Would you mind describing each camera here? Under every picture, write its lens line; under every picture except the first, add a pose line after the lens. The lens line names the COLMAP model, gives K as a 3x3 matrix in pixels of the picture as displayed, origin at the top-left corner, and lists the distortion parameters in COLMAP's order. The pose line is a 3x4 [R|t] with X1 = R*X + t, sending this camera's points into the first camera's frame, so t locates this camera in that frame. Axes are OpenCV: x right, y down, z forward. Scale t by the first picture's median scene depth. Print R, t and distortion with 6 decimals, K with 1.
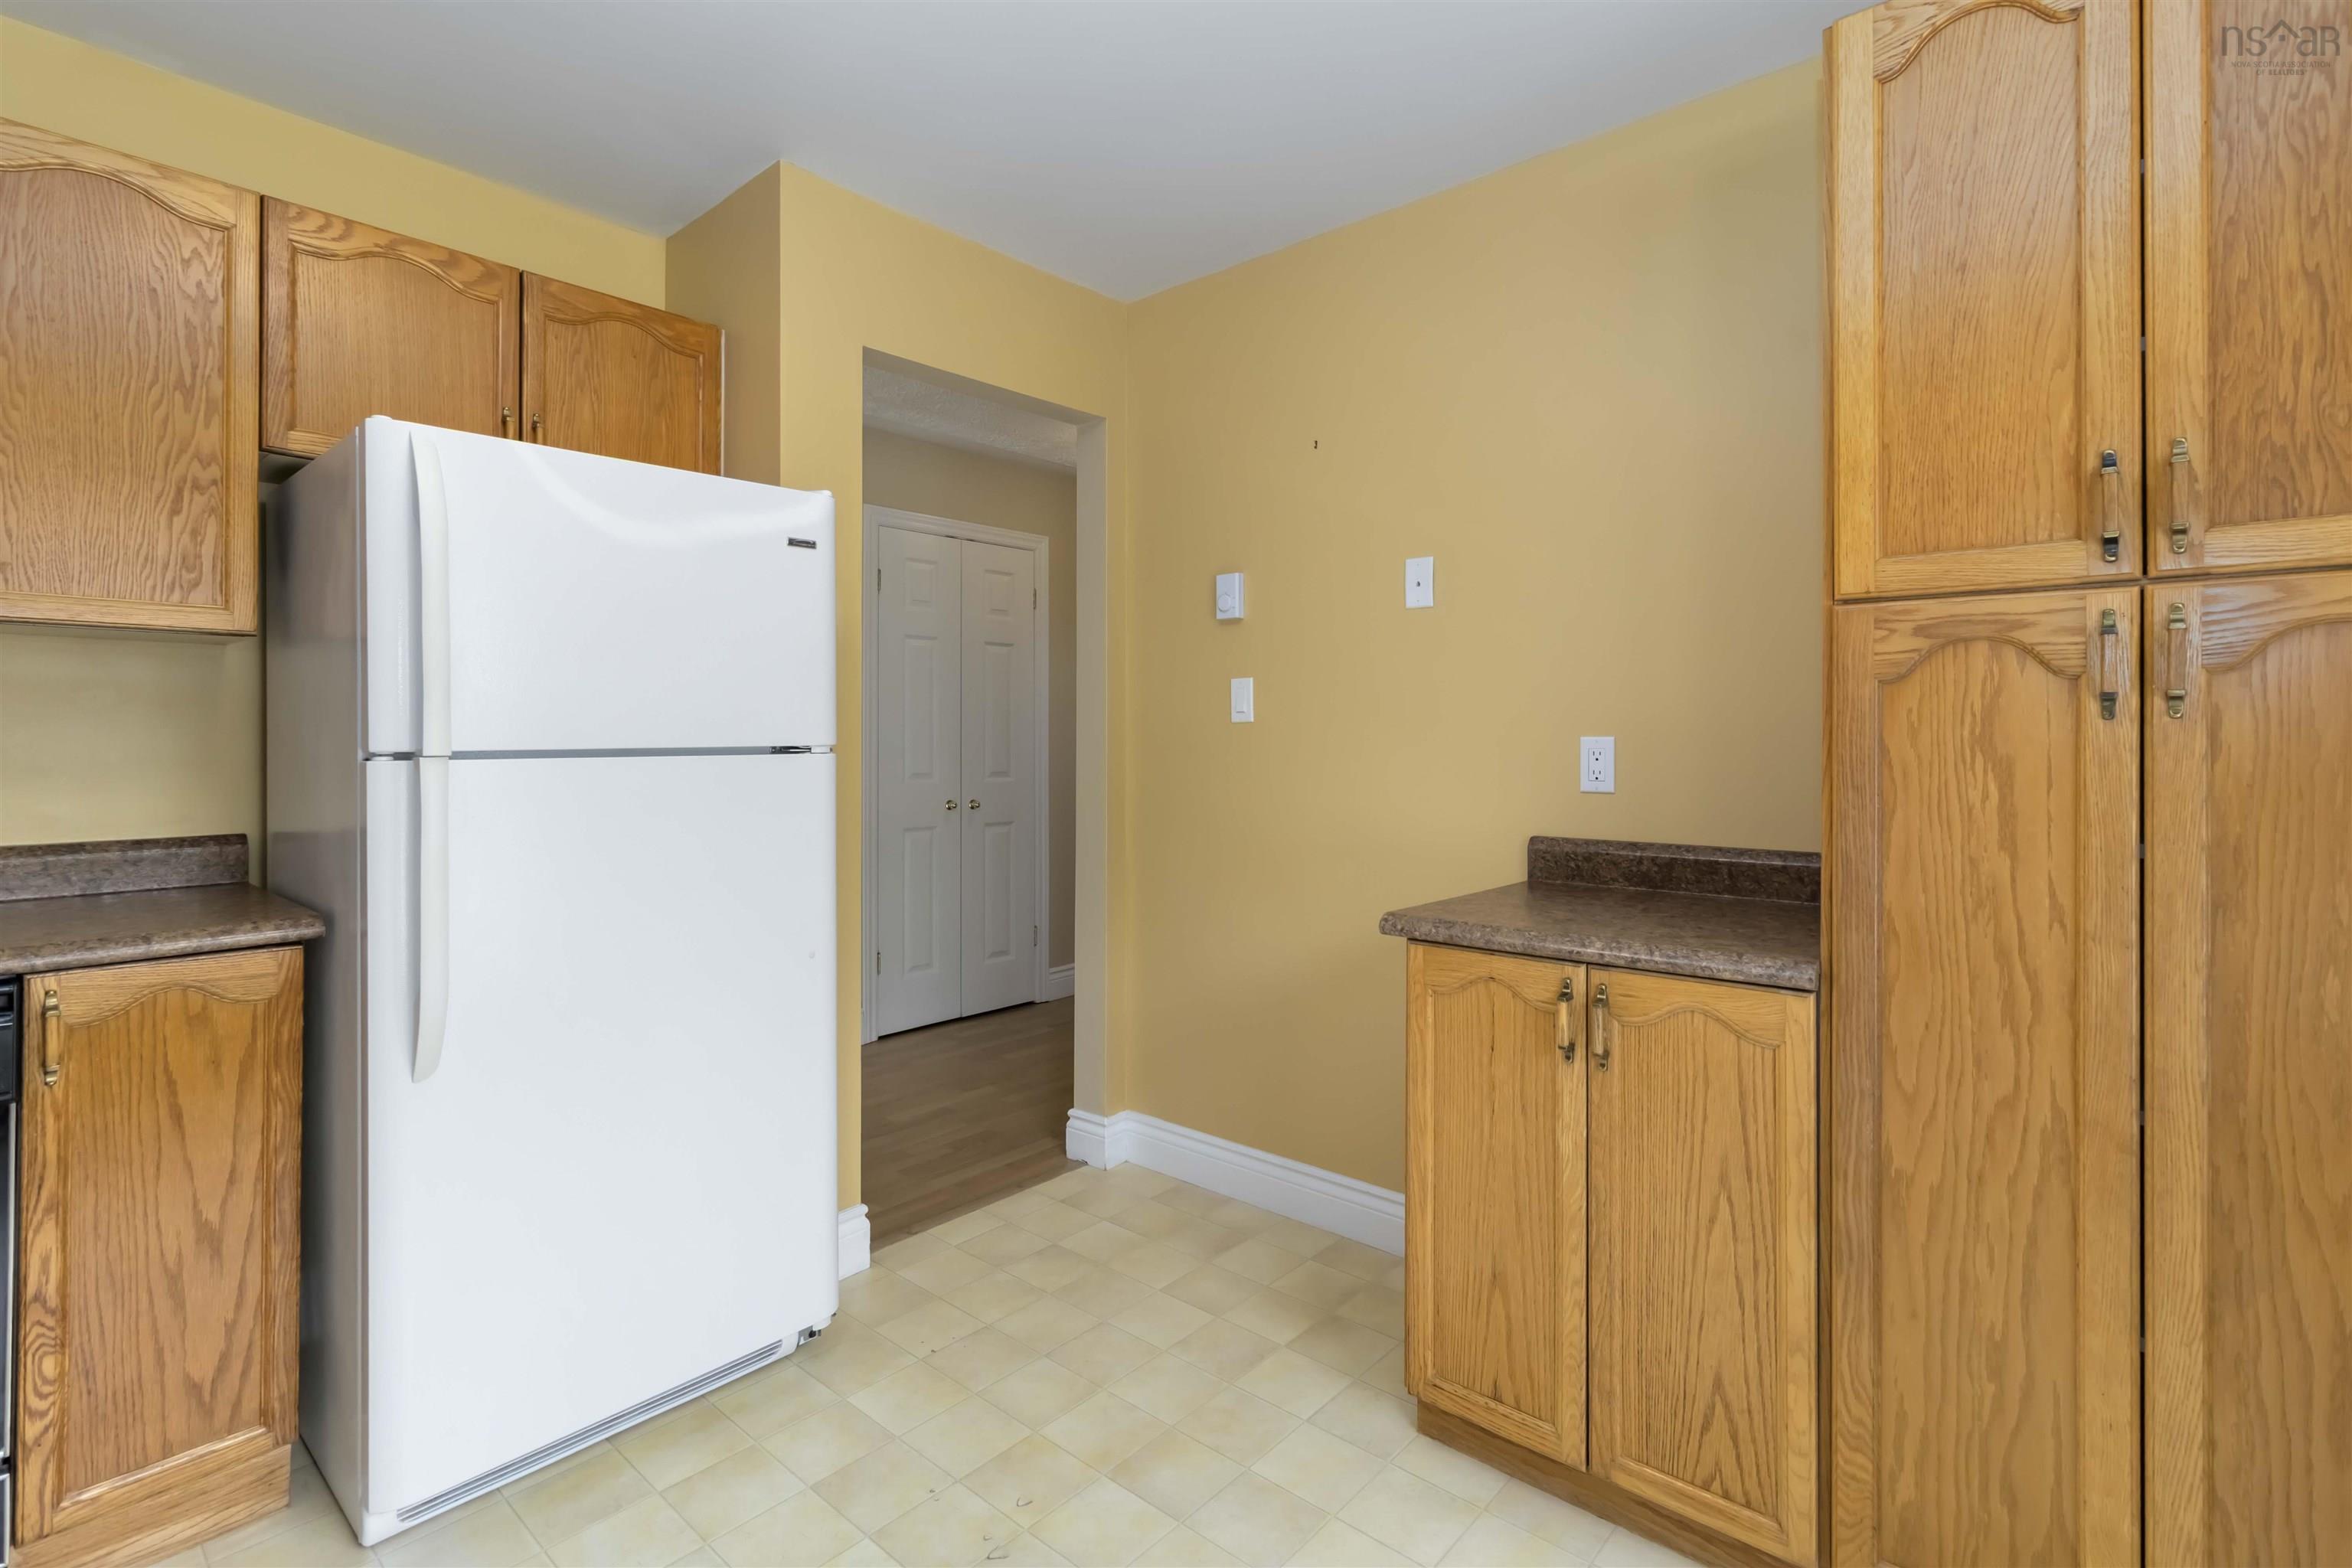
lens RADIAL K [[1092.3, 0, 1168.6], [0, 1092.3, 741.1], [0, 0, 1]] dist [0.002337, -0.000556]
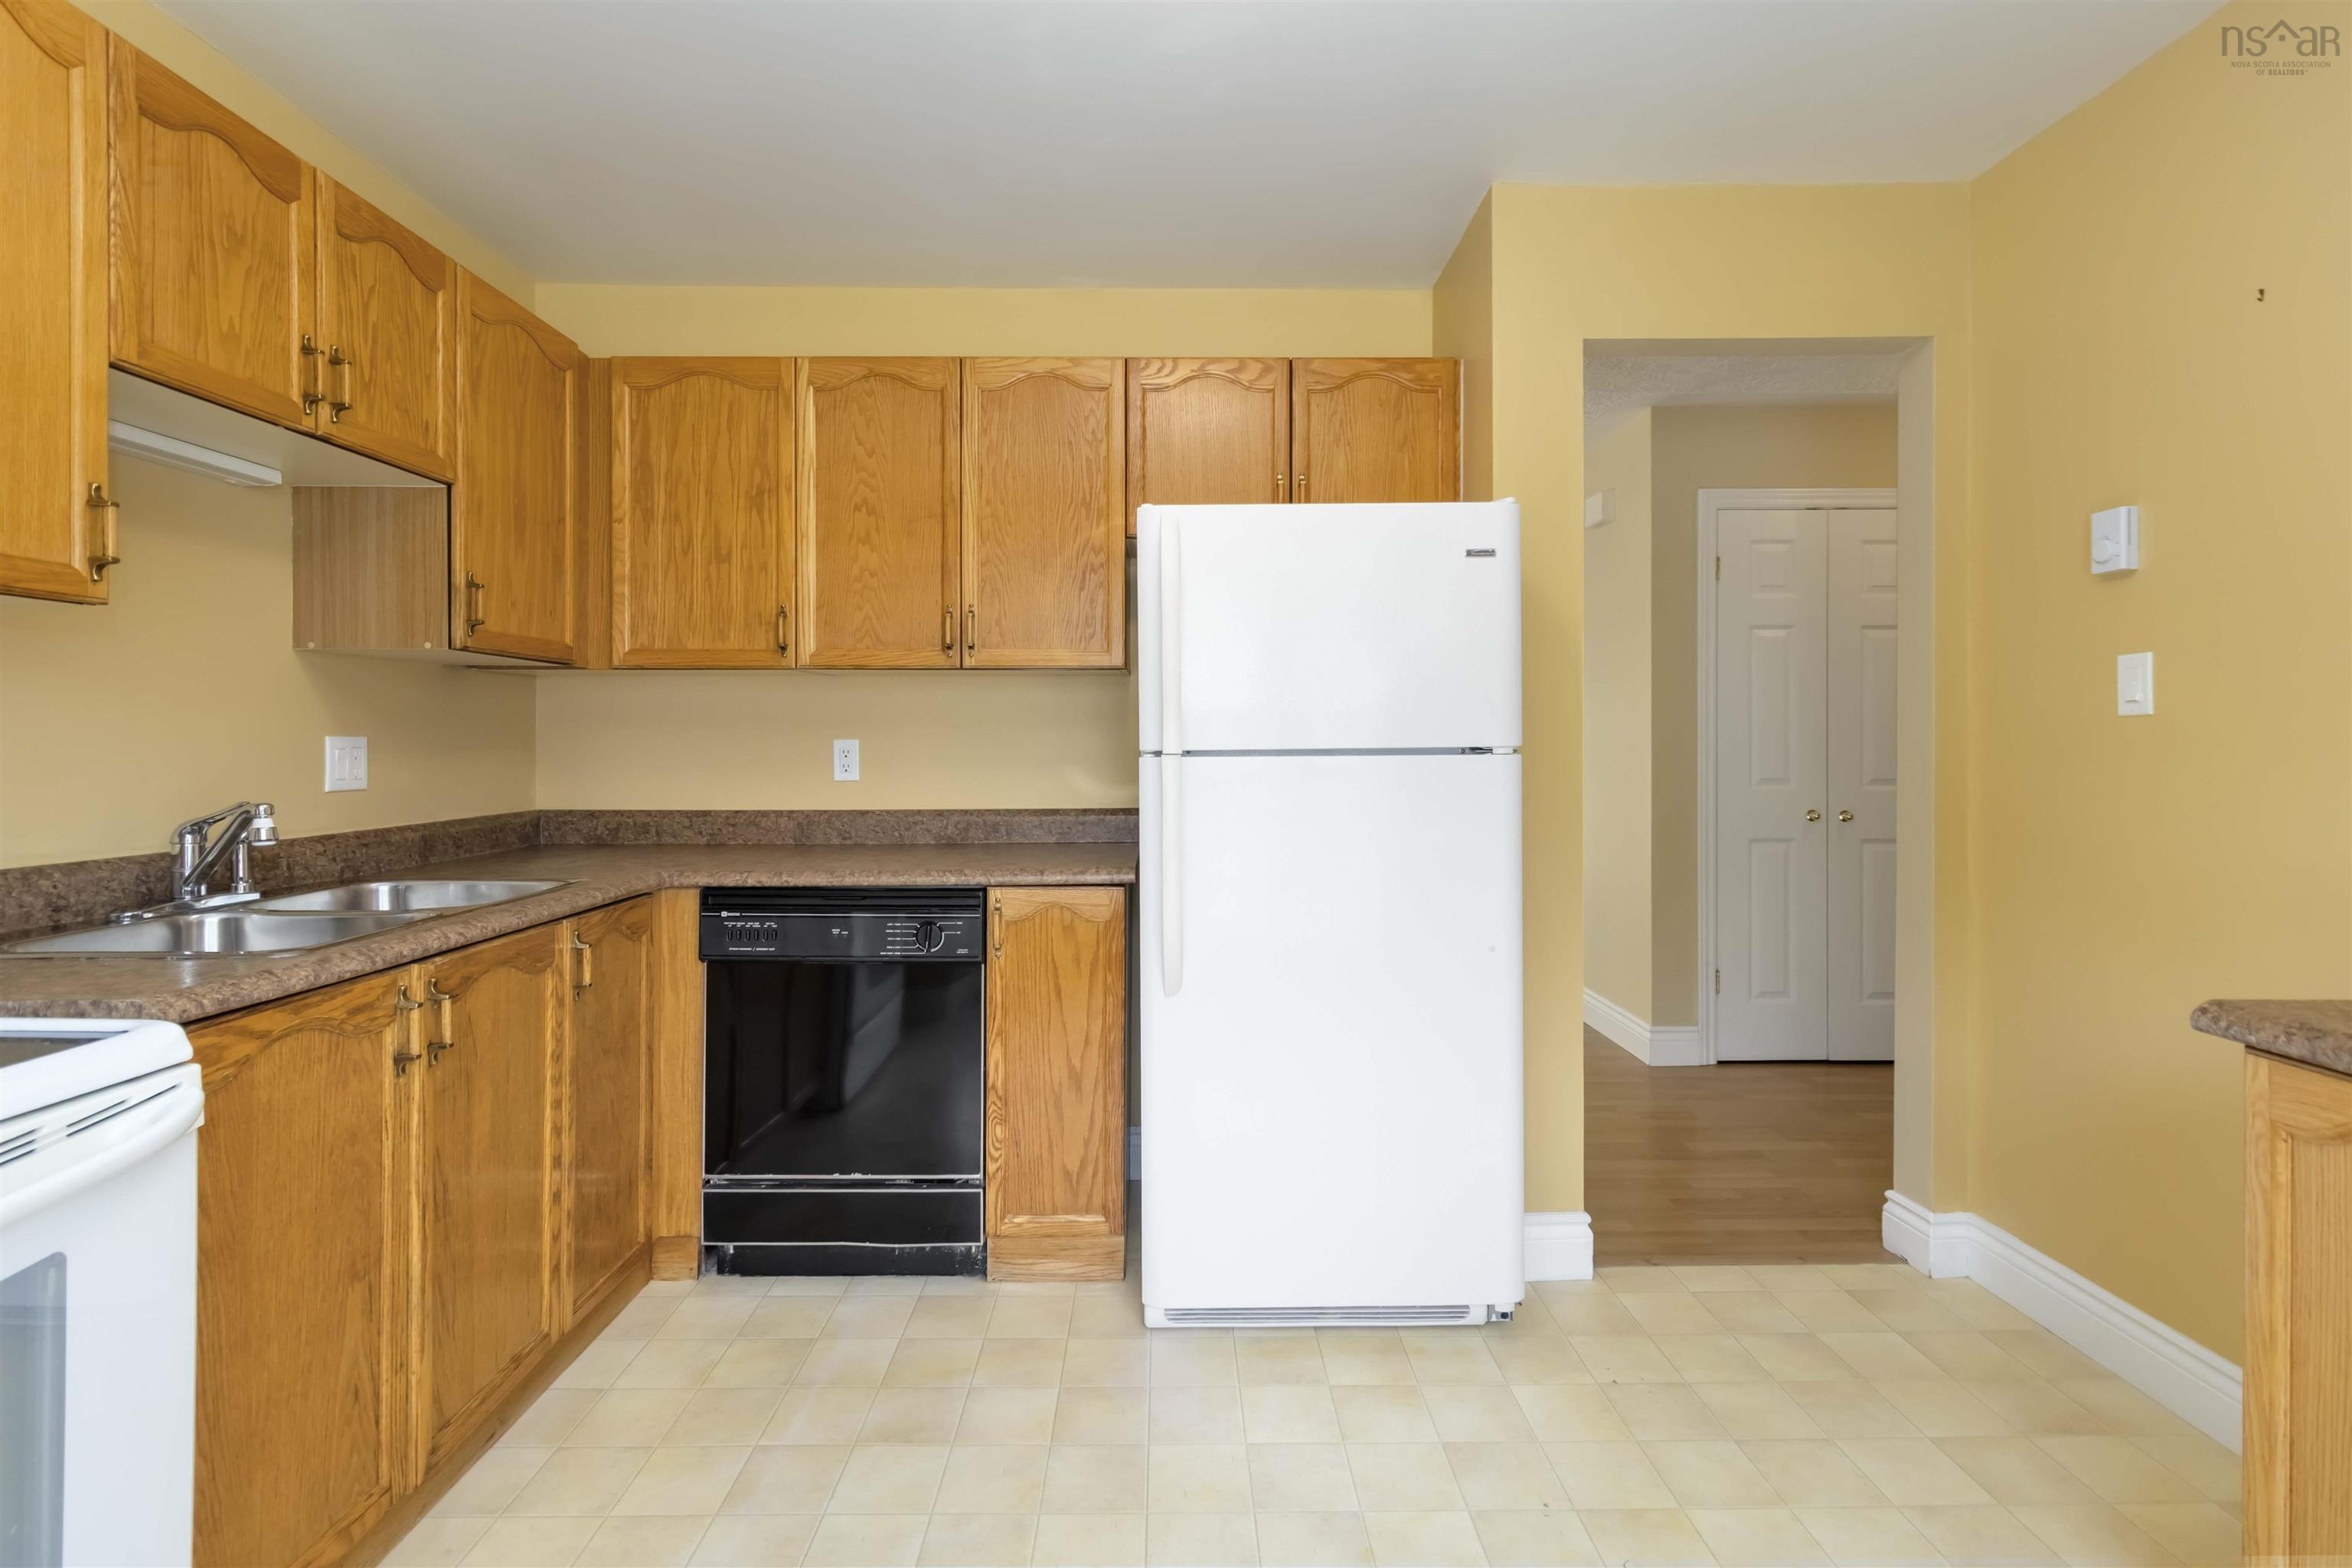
lens RADIAL K [[1092.3, 0, 1184.6], [0, 1092.3, 754.2], [0, 0, 1]] dist [0.002337, -0.000556]
pose [[0.675691, 0.006687, -0.737155, 0.286992], [0.000650, 0.999953, 0.009666, 0.001282], [0.737185, -0.007010, 0.675655, 0.101872]]
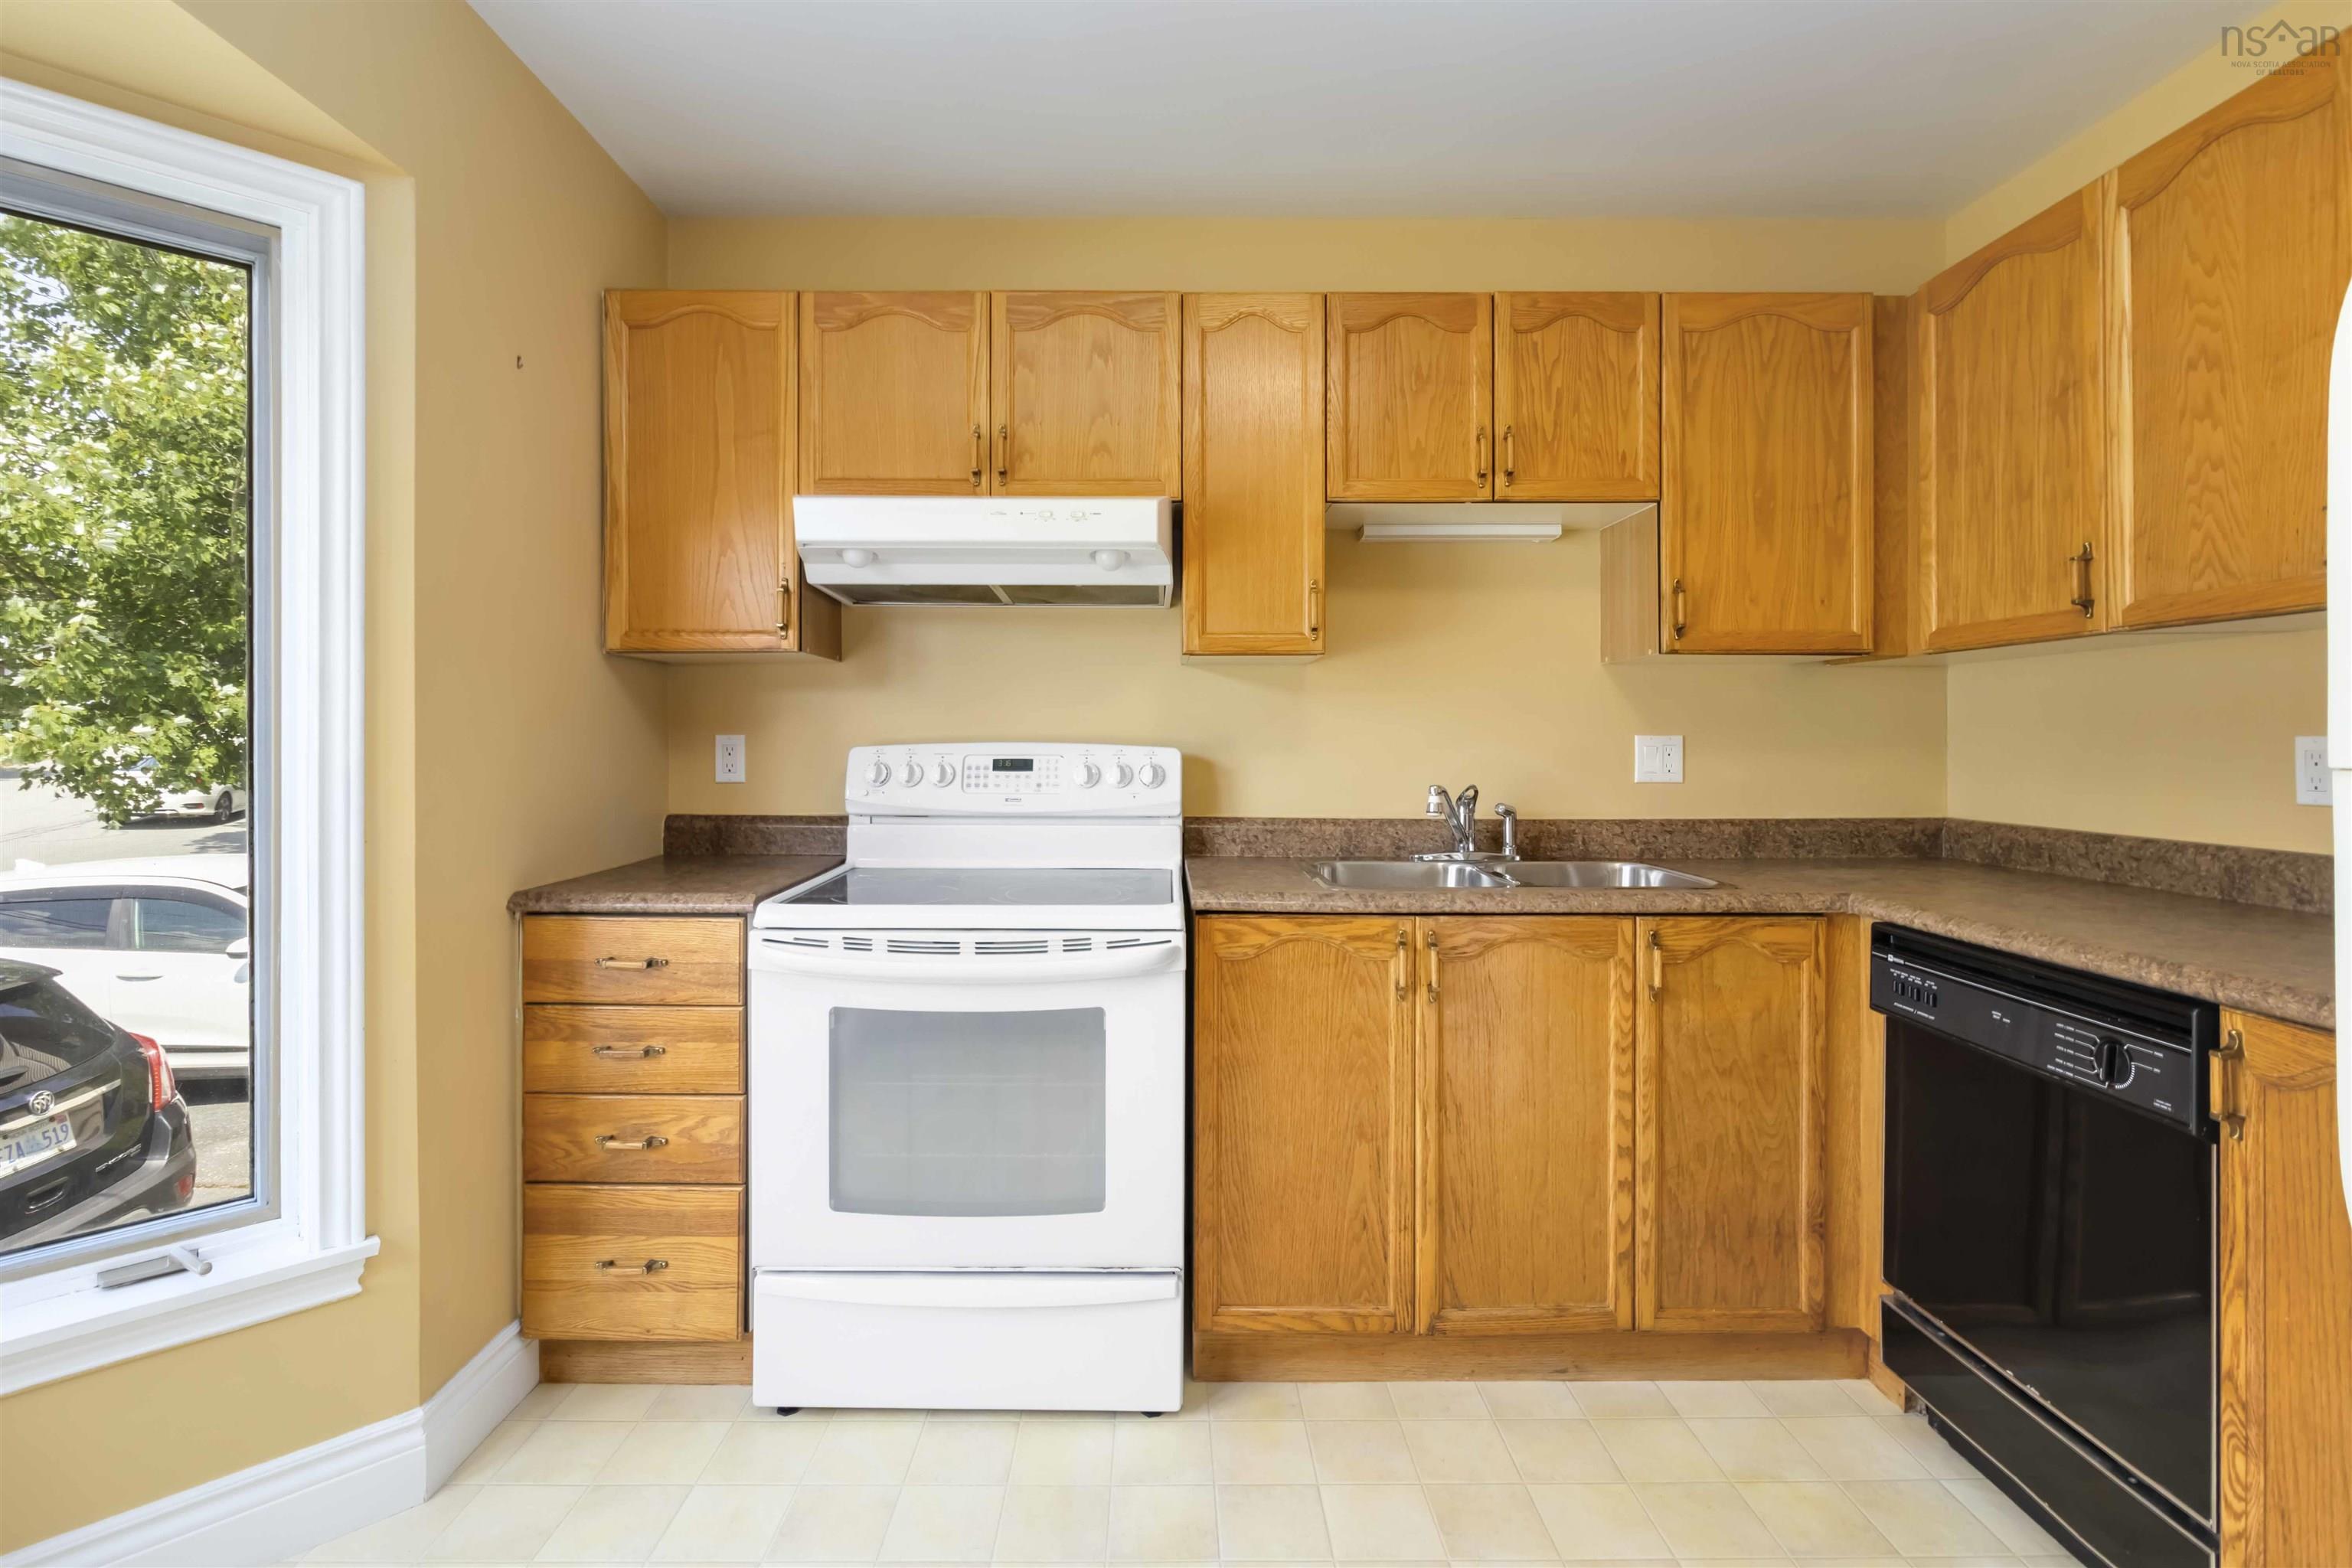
lens RADIAL K [[1092.3, 0, 1143.4], [0, 1092.3, 743.2], [0, 0, 1]] dist [0.002337, -0.000556]
pose [[-0.743967, 0.000159, -0.668216, 0.167066], [-0.001830, 0.999996, 0.002275, 0.000303], [0.668213, 0.002916, -0.743964, 0.894932]]
